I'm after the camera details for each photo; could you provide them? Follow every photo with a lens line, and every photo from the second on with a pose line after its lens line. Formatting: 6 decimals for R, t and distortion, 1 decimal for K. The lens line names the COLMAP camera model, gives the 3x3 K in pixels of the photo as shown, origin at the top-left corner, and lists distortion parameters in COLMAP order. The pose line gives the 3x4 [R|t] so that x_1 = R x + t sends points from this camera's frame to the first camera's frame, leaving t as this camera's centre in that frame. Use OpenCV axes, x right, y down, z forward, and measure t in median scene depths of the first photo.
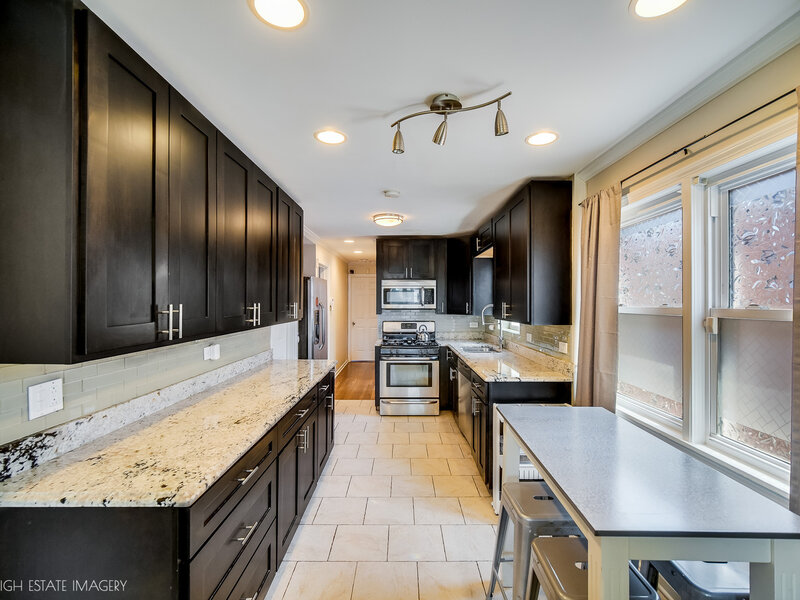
lens RADIAL K [[357.6, 0, 401.1], [0, 357.6, 300.5], [0, 0, 1]] dist [0.002762, -0.001384]
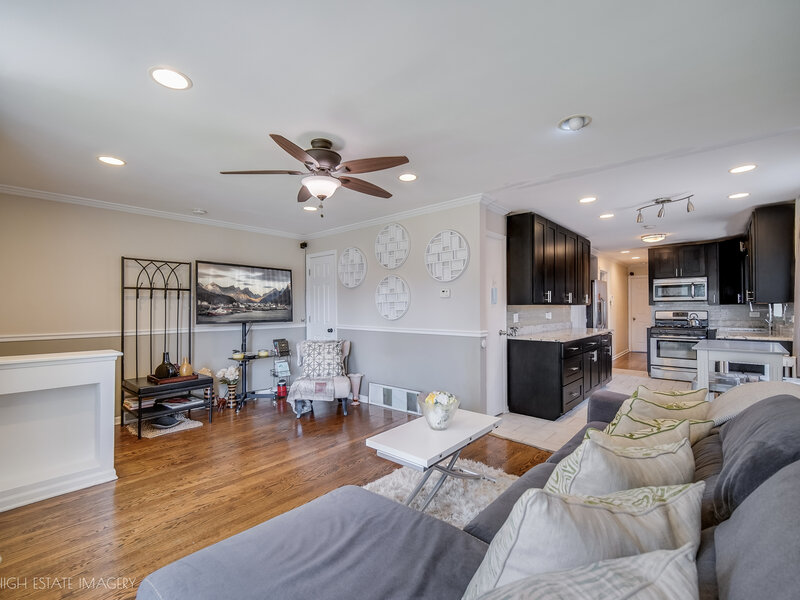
lens RADIAL K [[357.6, 0, 401.2], [0, 357.6, 306.9], [0, 0, 1]] dist [0.002762, -0.001384]
pose [[0.744221, -0.006217, -0.667904, 0.138202], [0.005852, 0.999979, -0.002787, 0.044469], [0.667907, -0.001835, 0.744242, -0.626345]]
